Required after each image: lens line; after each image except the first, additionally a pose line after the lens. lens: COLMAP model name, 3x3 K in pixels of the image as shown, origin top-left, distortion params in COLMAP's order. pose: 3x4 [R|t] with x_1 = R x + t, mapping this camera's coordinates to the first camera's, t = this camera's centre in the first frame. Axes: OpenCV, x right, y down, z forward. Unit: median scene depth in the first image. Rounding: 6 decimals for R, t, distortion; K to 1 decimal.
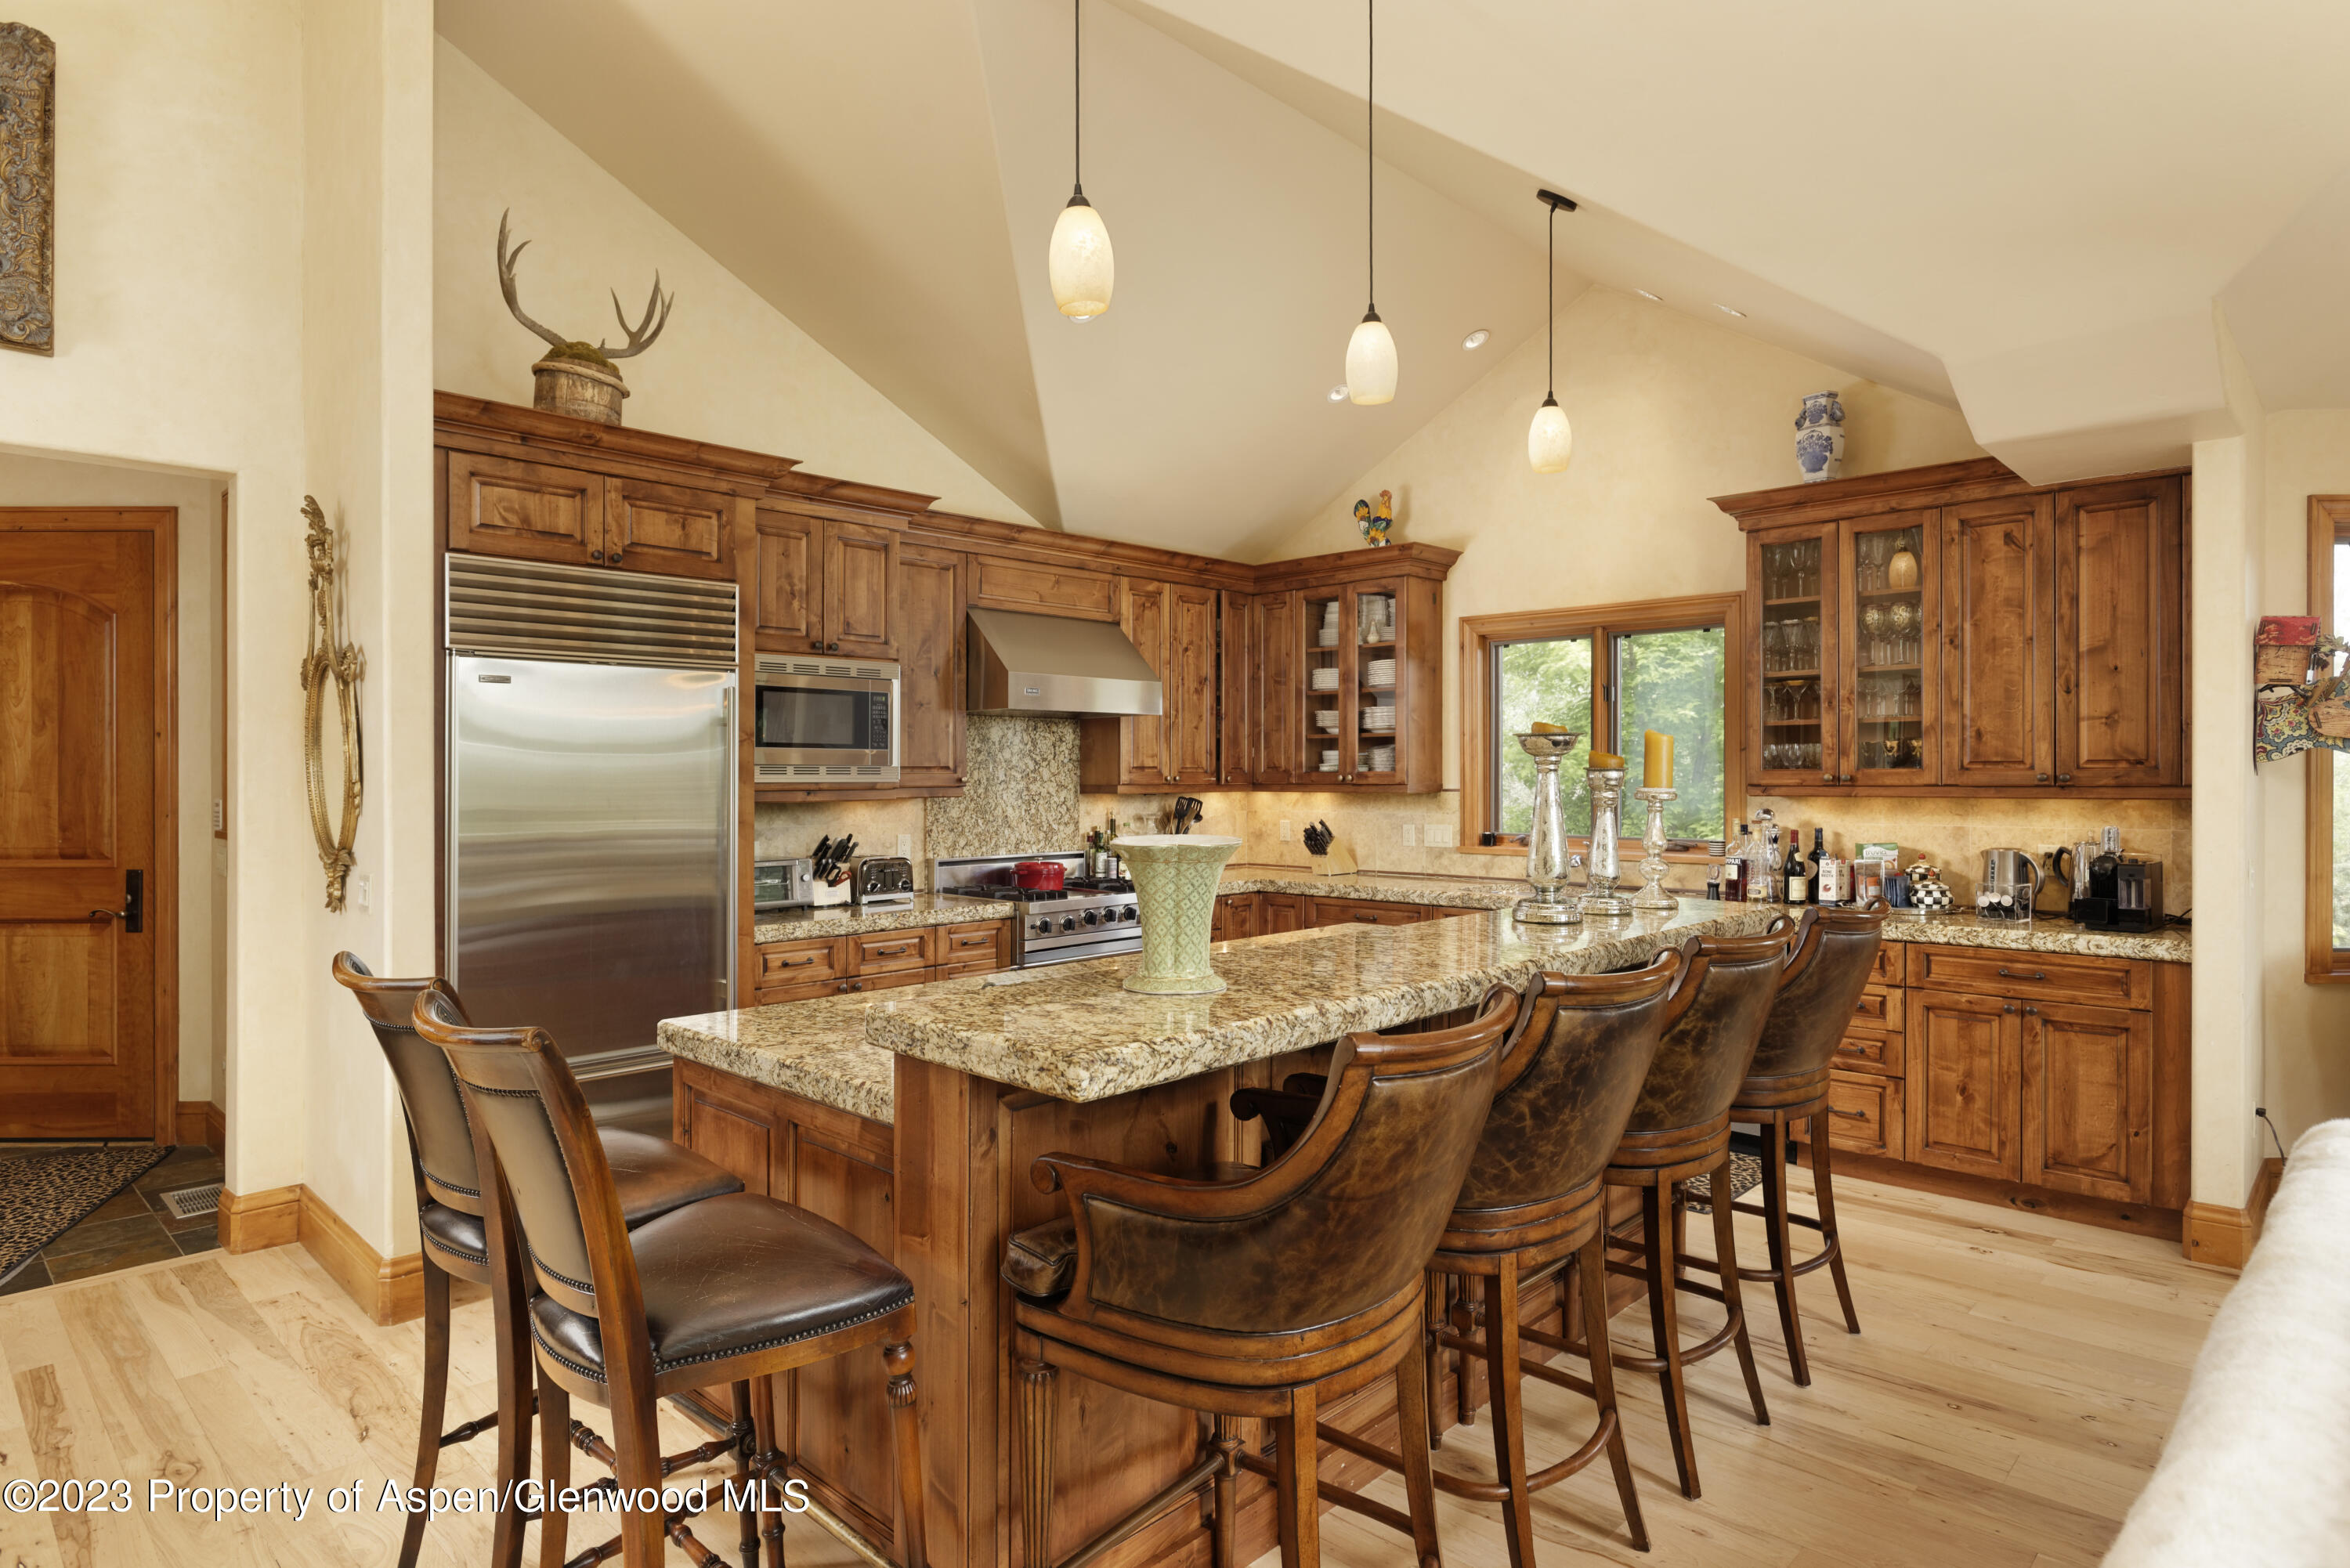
lens RADIAL K [[1322.4, 0, 1175.8], [0, 1322.4, 774.0], [0, 0, 1]] dist [-0.000047, 0.000474]
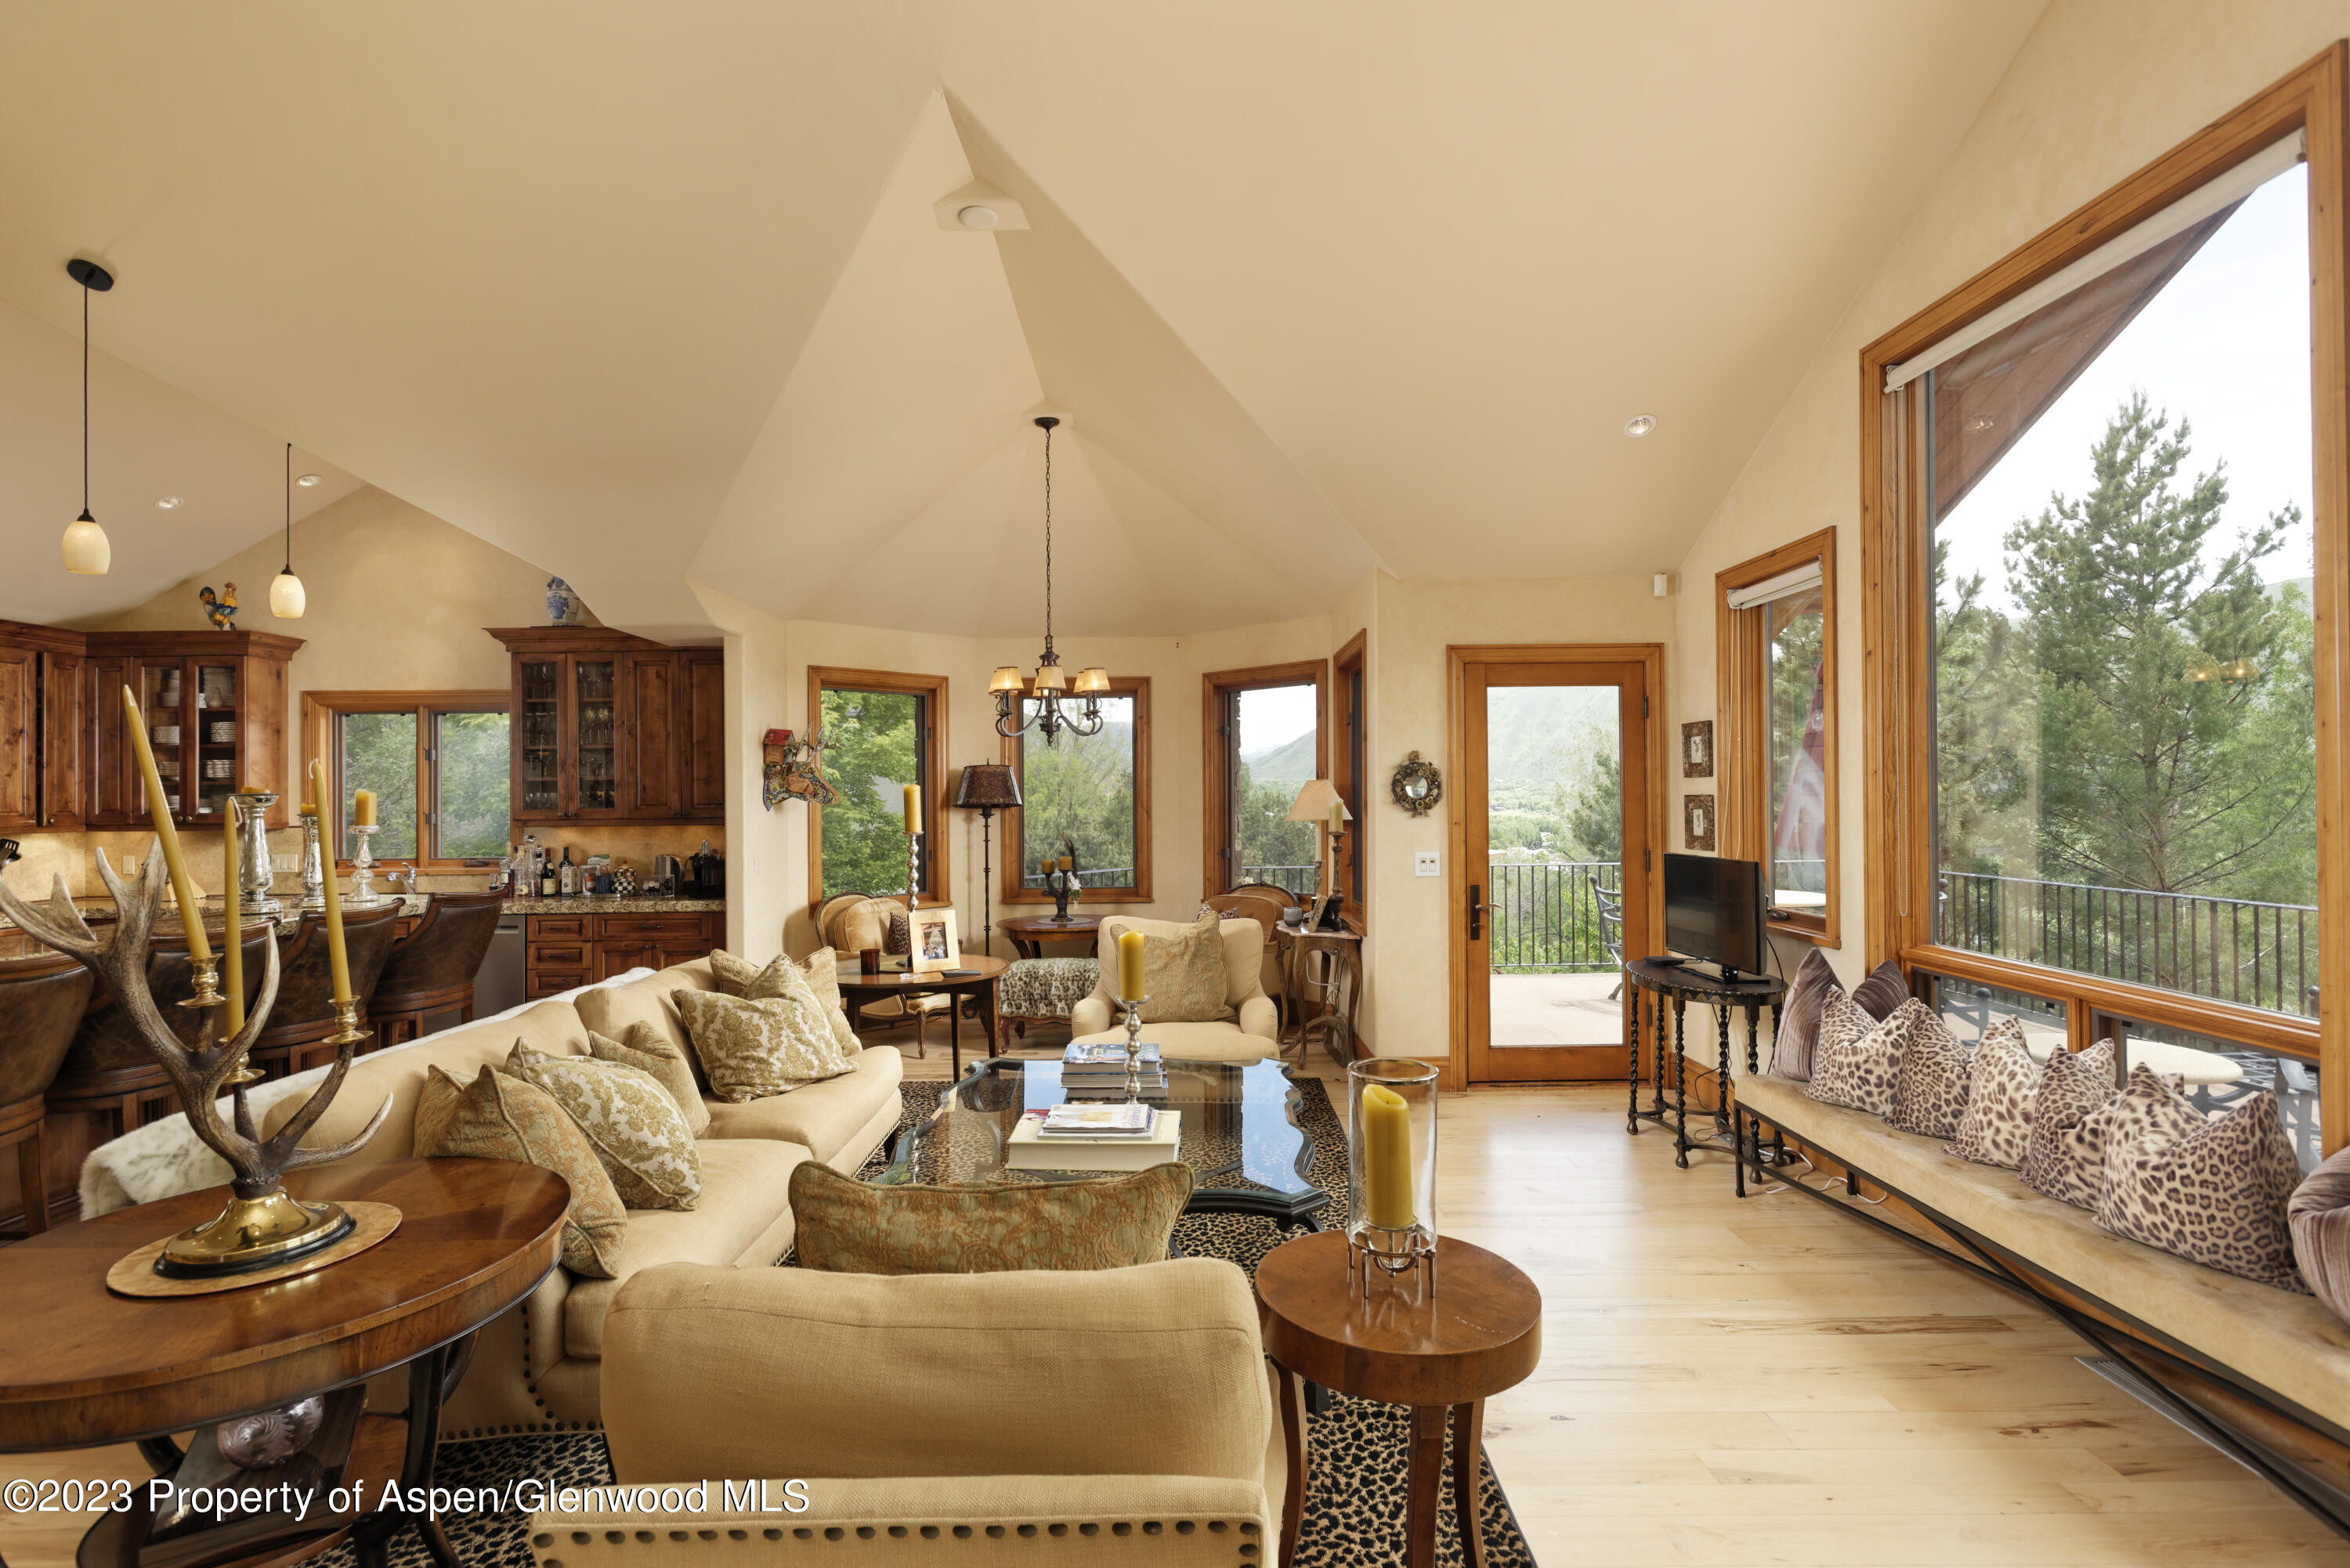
lens RADIAL K [[1107.0, 0, 1172.0], [0, 1107.0, 787.1], [0, 0, 1]] dist [-0.002232, 0.000106]
pose [[0.717519, 0.000481, 0.696539, 0.095912], [0.009117, 0.999908, -0.010081, -0.010073], [-0.696479, 0.013584, 0.717448, -0.454124]]
